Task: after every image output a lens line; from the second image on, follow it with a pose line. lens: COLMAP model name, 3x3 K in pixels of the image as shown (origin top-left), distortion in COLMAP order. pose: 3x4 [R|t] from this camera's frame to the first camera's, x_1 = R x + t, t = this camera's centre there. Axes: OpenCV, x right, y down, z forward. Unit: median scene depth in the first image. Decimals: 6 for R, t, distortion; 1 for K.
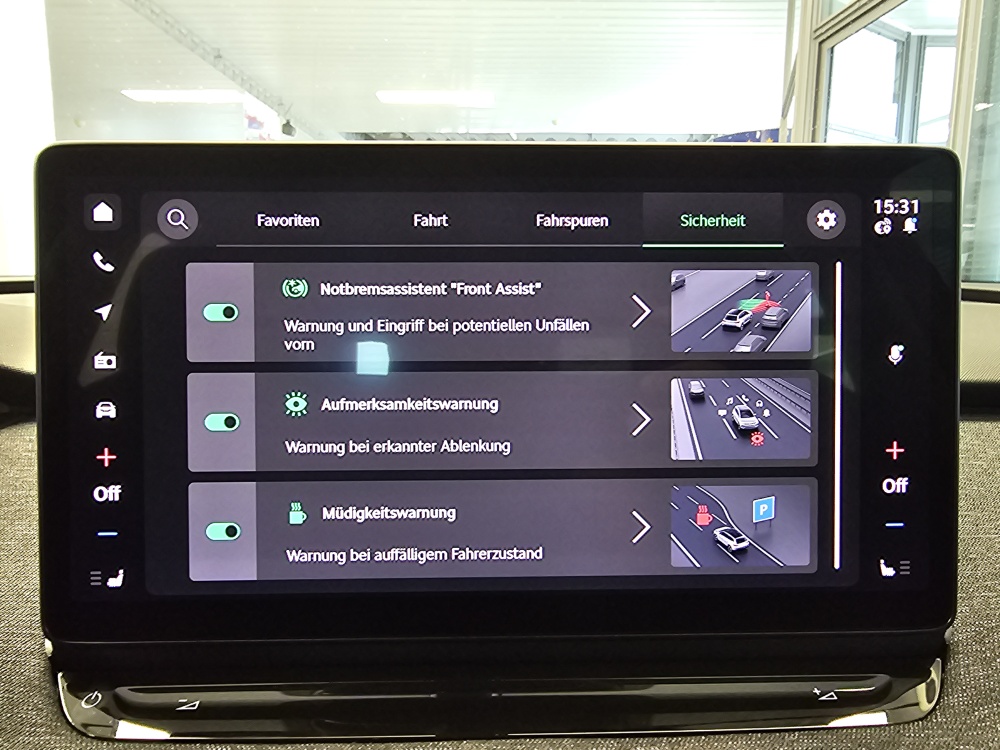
lens RADIAL K [[686.2, 0, 481.0], [0, 686.2, 368.5], [0, 0, 1]] dist [0.001658, 0.000751]
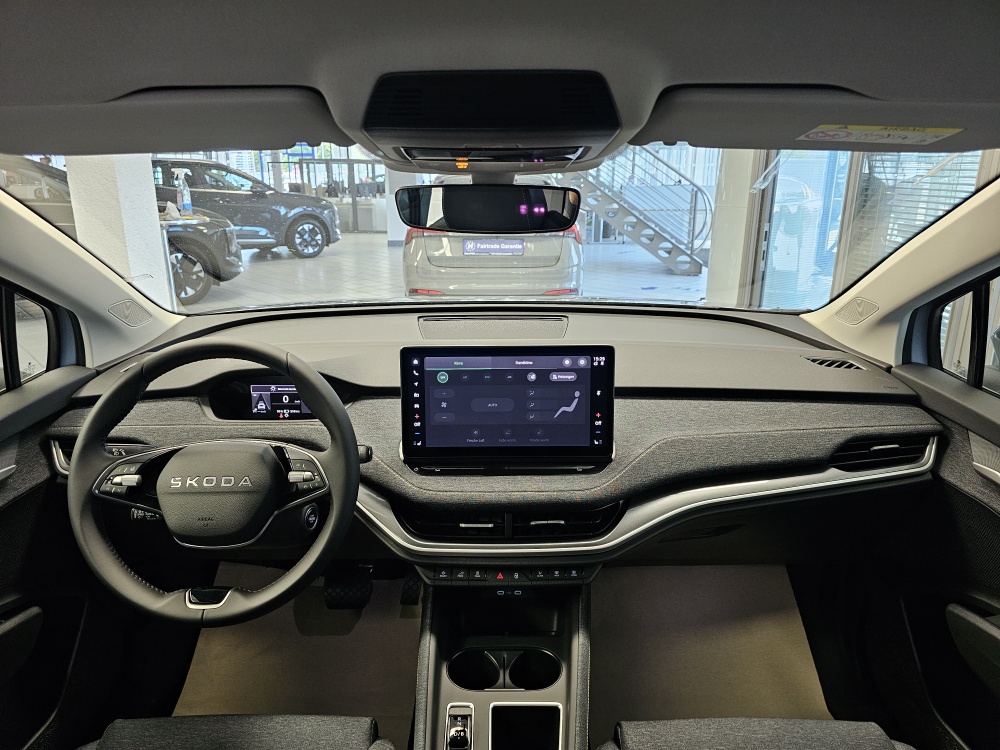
lens RADIAL K [[683.4, 0, 489.5], [0, 683.4, 367.6], [0, 0, 1]] dist [0.061126, -0.063913]
pose [[0.999825, -0.000220, -0.018720, 0.001644], [0.002674, 0.991362, 0.131125, -0.743272], [0.018530, -0.131152, 0.991189, -3.242784]]
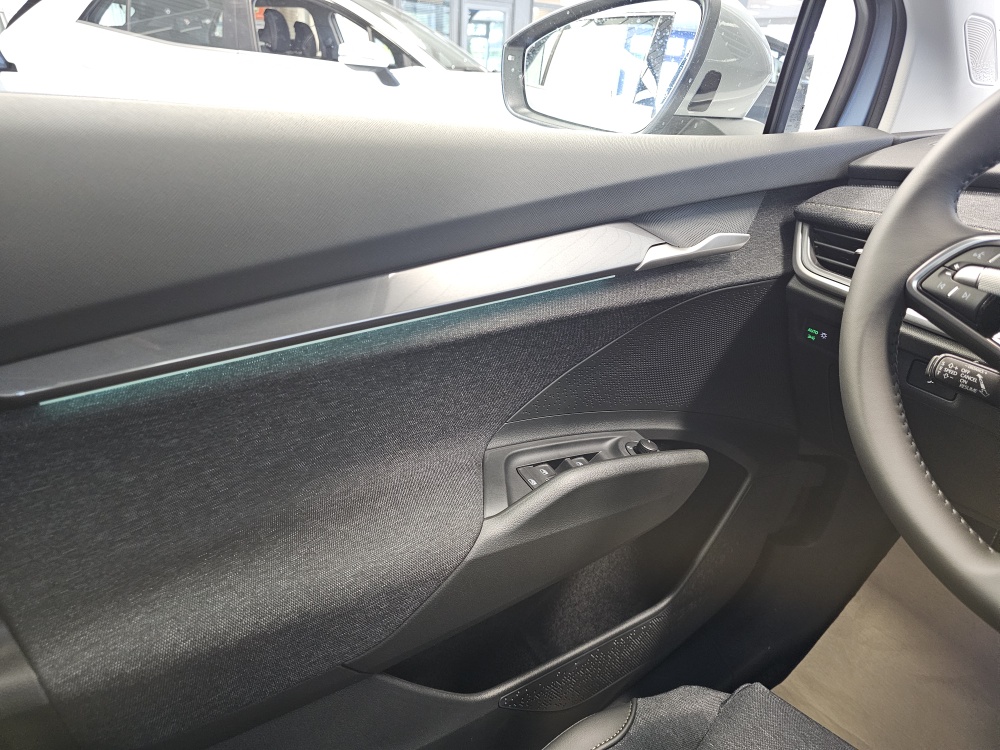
lens RADIAL K [[683.4, 0, 500.0], [0, 683.4, 370.9], [0, 0, 1]] dist [0.061126, -0.063913]
pose [[0.613983, 0.337547, -0.713503, -1.506658], [-0.158758, 0.938285, 0.307274, 0.237098], [0.773189, -0.075387, 0.629679, -1.620065]]
